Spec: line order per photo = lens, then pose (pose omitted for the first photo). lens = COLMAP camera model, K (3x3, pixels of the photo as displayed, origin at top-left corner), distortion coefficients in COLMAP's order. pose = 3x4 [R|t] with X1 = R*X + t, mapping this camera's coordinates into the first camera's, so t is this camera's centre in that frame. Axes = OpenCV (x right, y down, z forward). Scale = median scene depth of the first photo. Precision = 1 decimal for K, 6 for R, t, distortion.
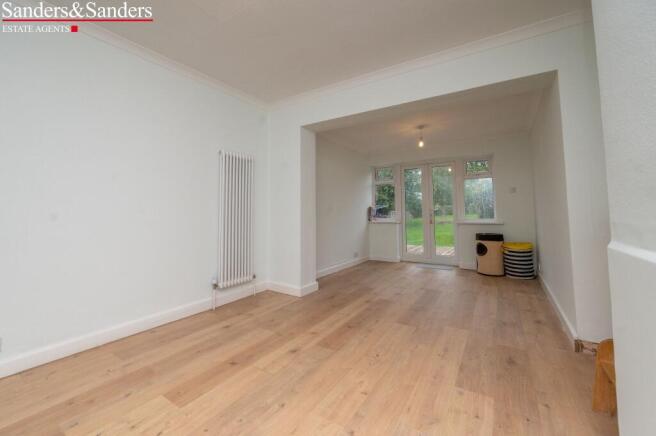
lens RADIAL K [[273.1, 0, 328.7], [0, 273.1, 199.6], [0, 0, 1]] dist [-0.001120, -0.000244]
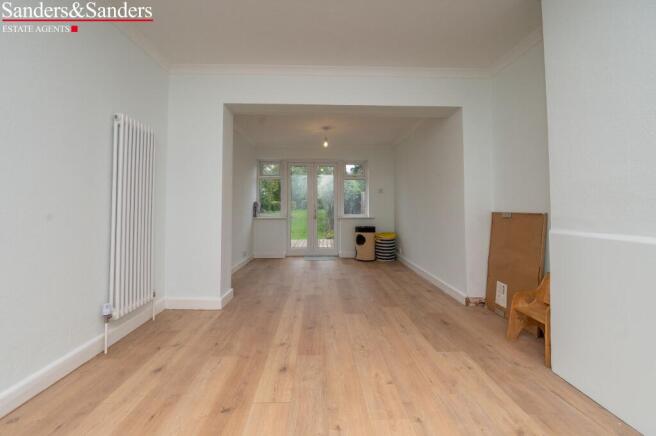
lens RADIAL K [[273.1, 0, 328.7], [0, 273.1, 199.6], [0, 0, 1]] dist [-0.001120, -0.000244]
pose [[0.825316, 0.024526, 0.564139, -0.387707], [-0.033906, 0.999406, 0.006153, 0.007550], [-0.563653, -0.024206, 0.825657, 0.169295]]
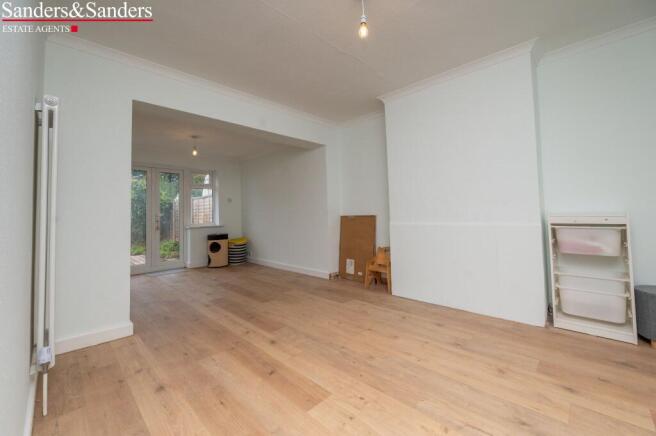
lens RADIAL K [[266.8, 0, 325.7], [0, 266.8, 201.9], [0, 0, 1]] dist [-0.001807, -0.000061]
pose [[0.210456, 0.045680, 0.976536, -0.875105], [-0.023949, 0.998849, -0.041562, 0.026414], [-0.977310, -0.014640, 0.211308, 0.440338]]
